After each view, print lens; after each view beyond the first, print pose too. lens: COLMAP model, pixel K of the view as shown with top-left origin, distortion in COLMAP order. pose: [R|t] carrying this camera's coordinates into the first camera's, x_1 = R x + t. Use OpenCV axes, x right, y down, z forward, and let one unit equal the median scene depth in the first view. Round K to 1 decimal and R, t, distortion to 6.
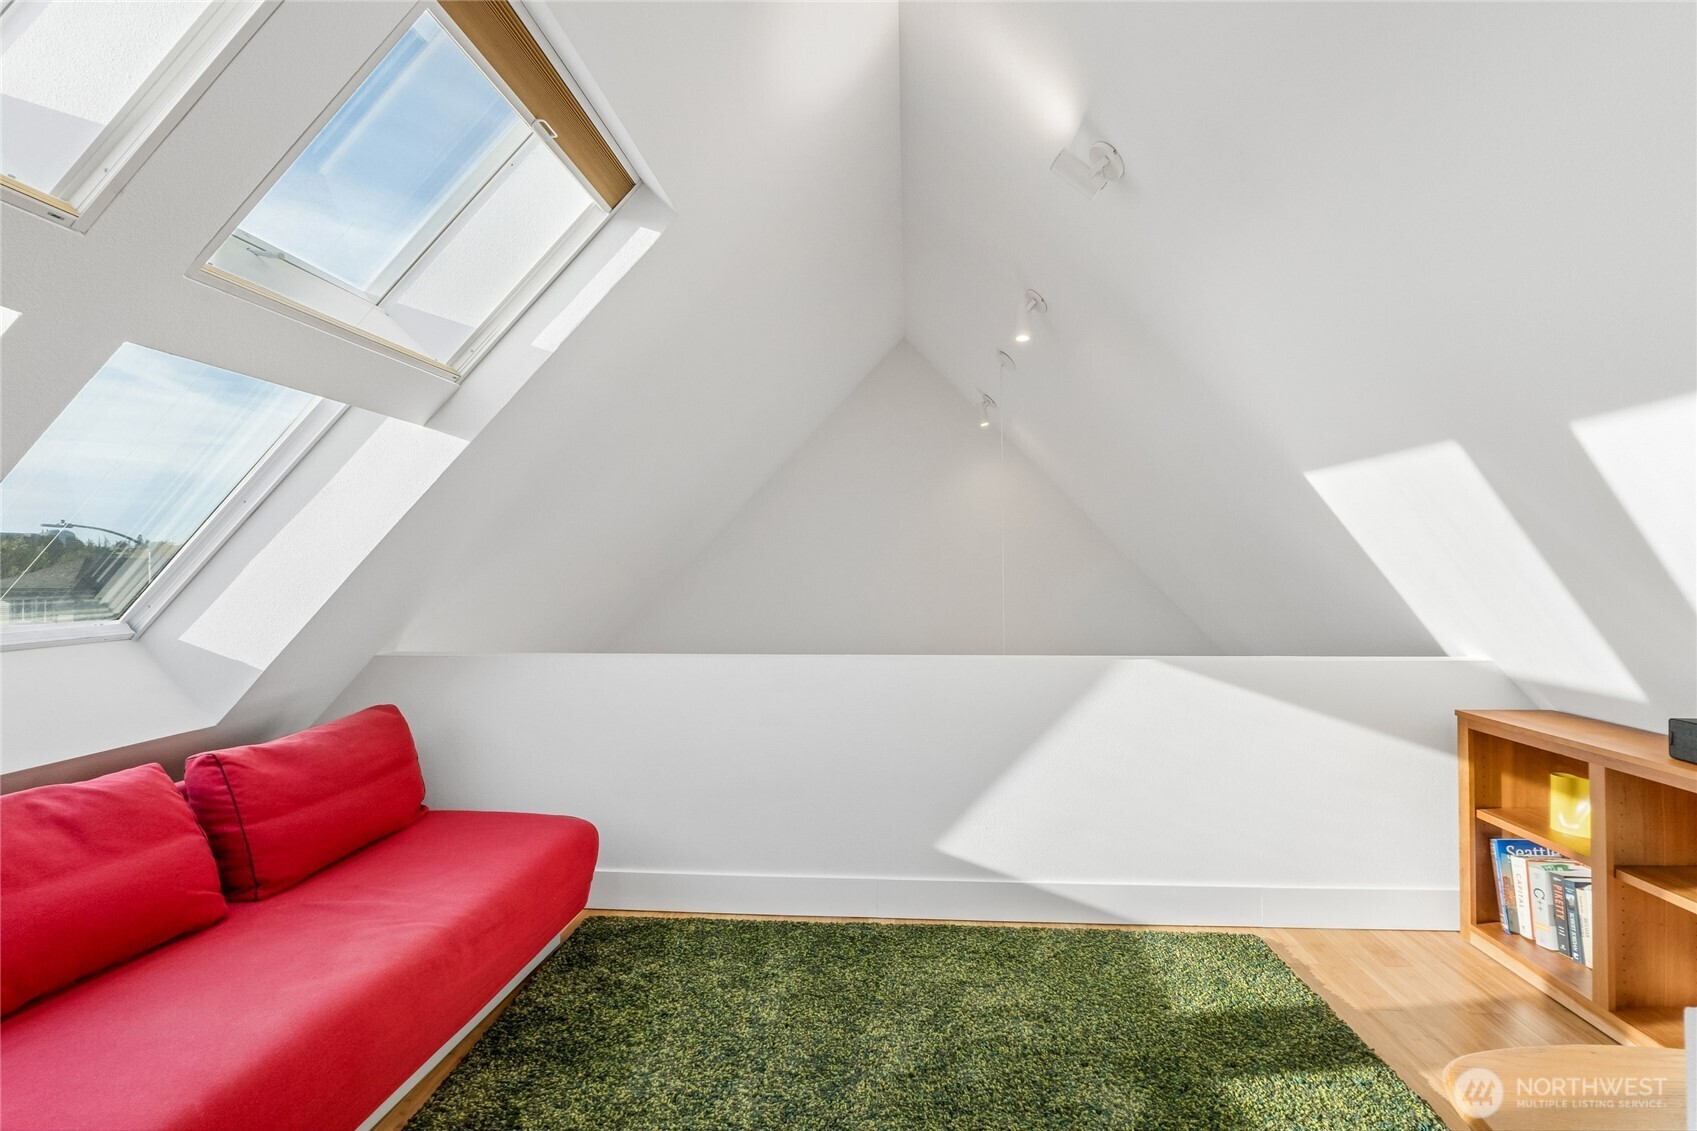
lens RADIAL K [[706.0, 0, 862.2], [0, 706.0, 561.3], [0, 0, 1]] dist [-0.008324, -0.000383]
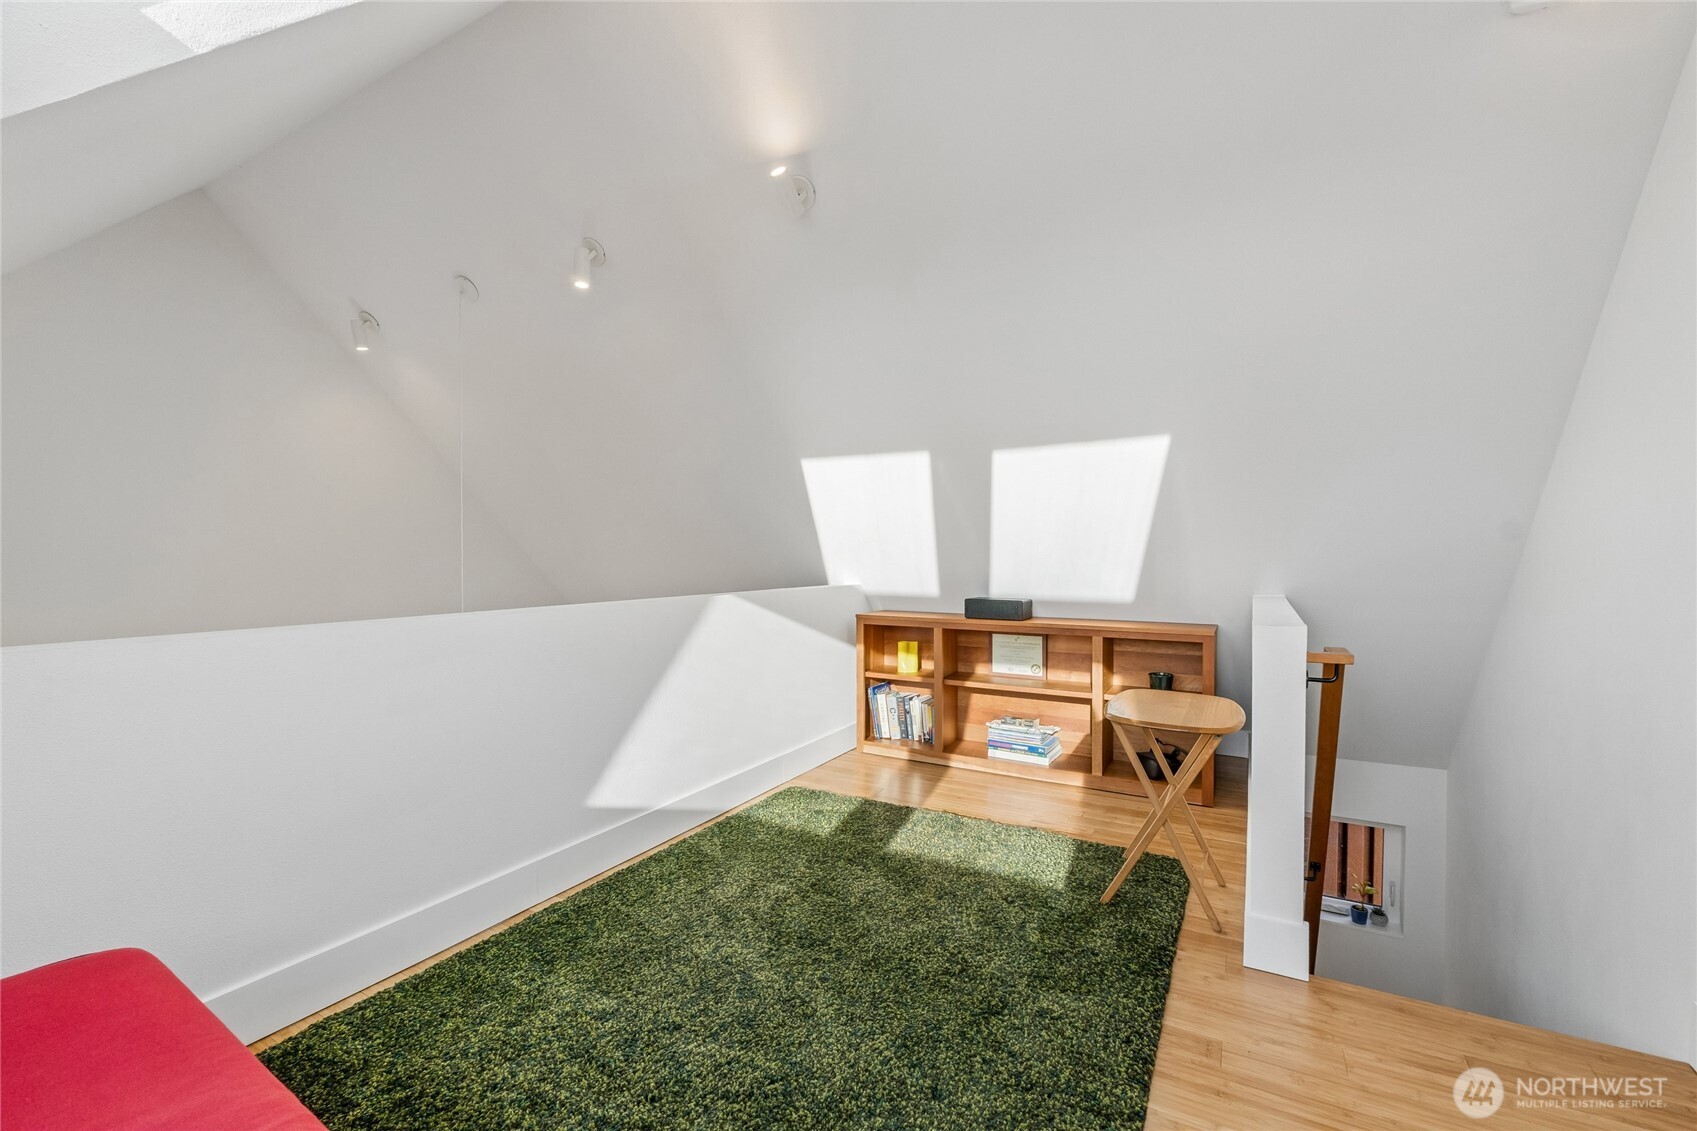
lens RADIAL K [[706.0, 0, 857.5], [0, 706.0, 565.2], [0, 0, 1]] dist [-0.008324, -0.000383]
pose [[0.430347, -0.012797, 0.902573, -0.687039], [-0.013376, 0.999699, 0.020552, 0.067108], [-0.902565, -0.020918, 0.430046, 0.308582]]
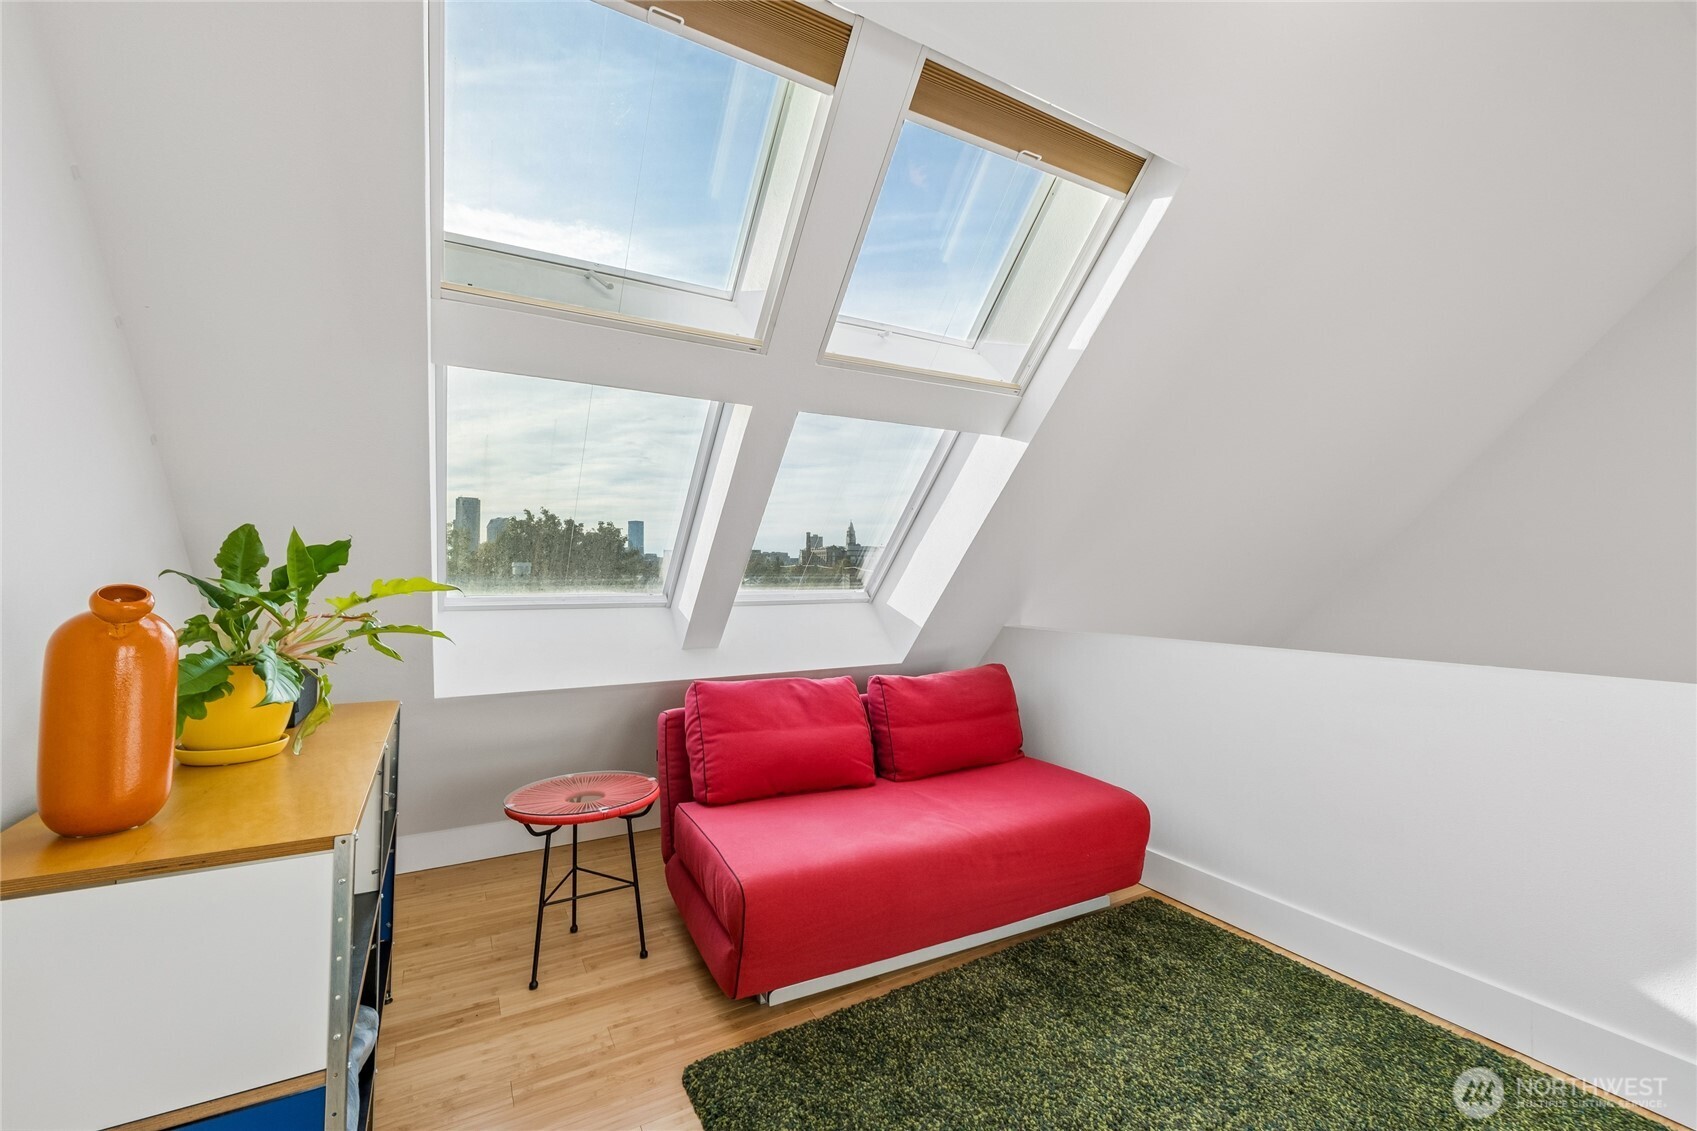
lens RADIAL K [[706.0, 0, 859.5], [0, 706.0, 559.4], [0, 0, 1]] dist [-0.008324, -0.000383]
pose [[0.555768, -0.016644, -0.831171, 0.259565], [0.006174, 0.999855, -0.015894, 0.040891], [0.831315, 0.003701, 0.555790, 0.106460]]
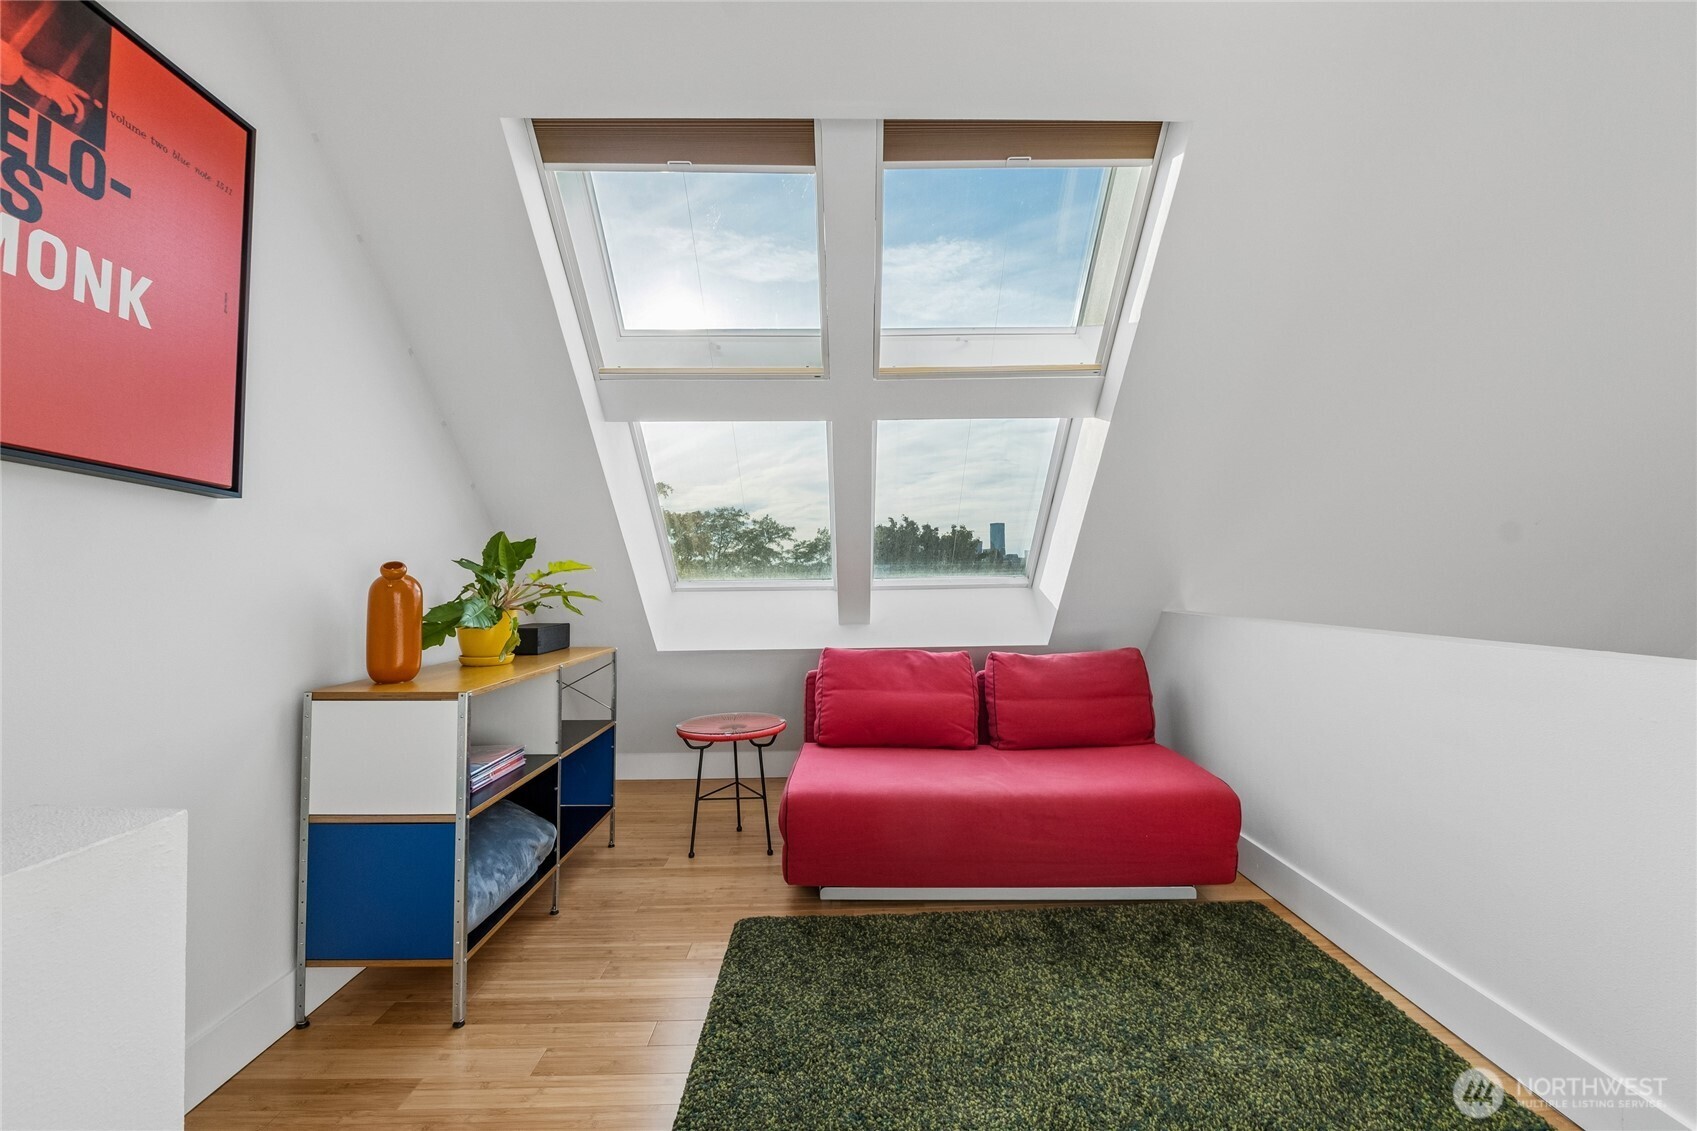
lens RADIAL K [[706.0, 0, 851.3], [0, 706.0, 561.2], [0, 0, 1]] dist [-0.008324, -0.000383]
pose [[0.077523, -0.022072, -0.996746, 0.567181], [0.021644, 0.999557, -0.020451, 0.076283], [0.996756, -0.019988, 0.077966, 0.465447]]
